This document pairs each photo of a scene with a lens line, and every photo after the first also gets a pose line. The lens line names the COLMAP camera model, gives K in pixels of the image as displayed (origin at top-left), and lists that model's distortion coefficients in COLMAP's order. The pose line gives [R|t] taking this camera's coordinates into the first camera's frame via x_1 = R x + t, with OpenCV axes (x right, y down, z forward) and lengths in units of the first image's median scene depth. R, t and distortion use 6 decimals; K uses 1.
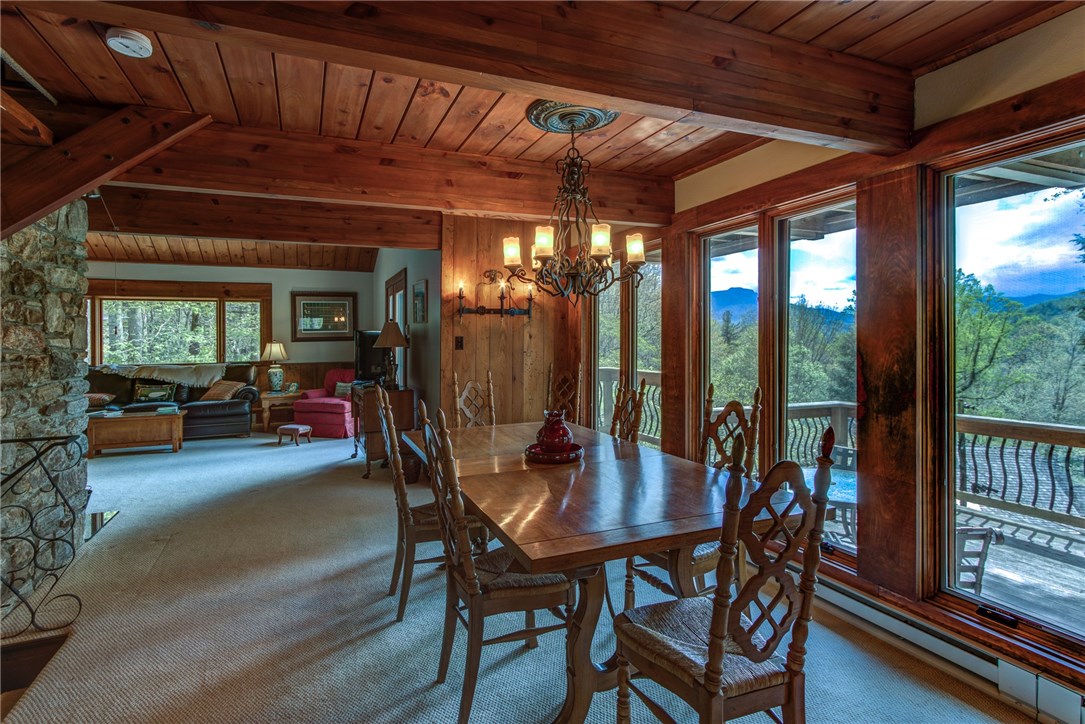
lens RADIAL K [[507.4, 0, 539.7], [0, 507.4, 337.3], [0, 0, 1]] dist [0.000220, 0.000002]
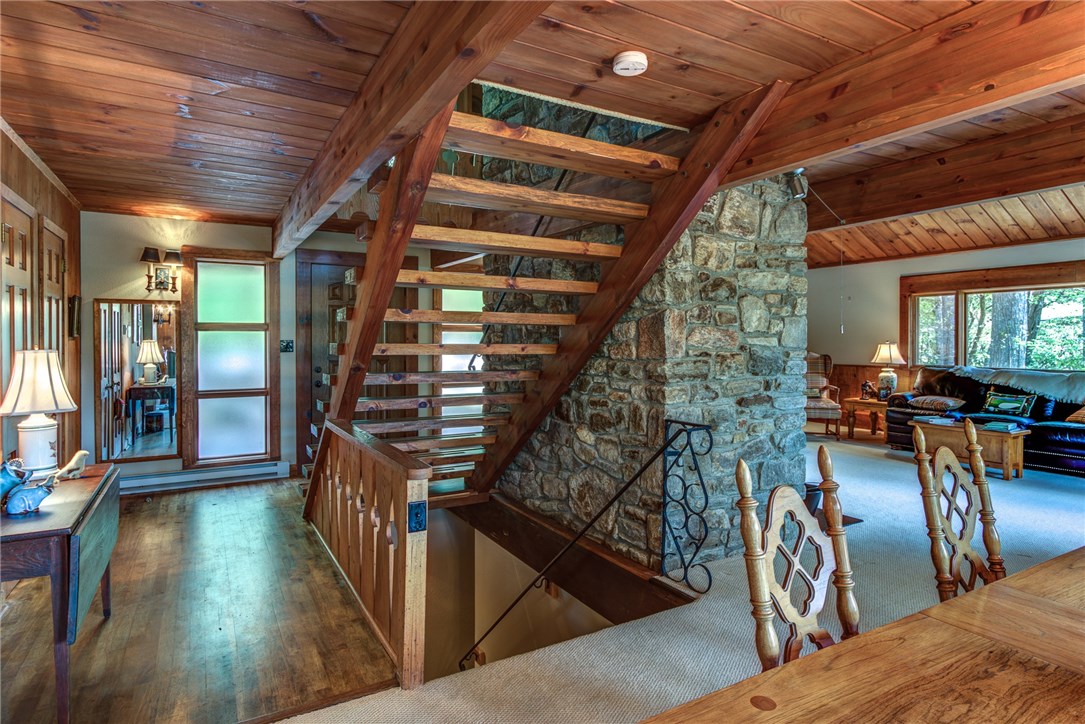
lens RADIAL K [[592.5, 0, 540.8], [0, 592.5, 343.4], [0, 0, 1]] dist [-0.001044, 0.001132]
pose [[0.140866, 0.009118, -0.989987, 0.240198], [0.003544, 0.999947, 0.009714, 0.000980], [0.990022, -0.004877, 0.140826, 0.362273]]
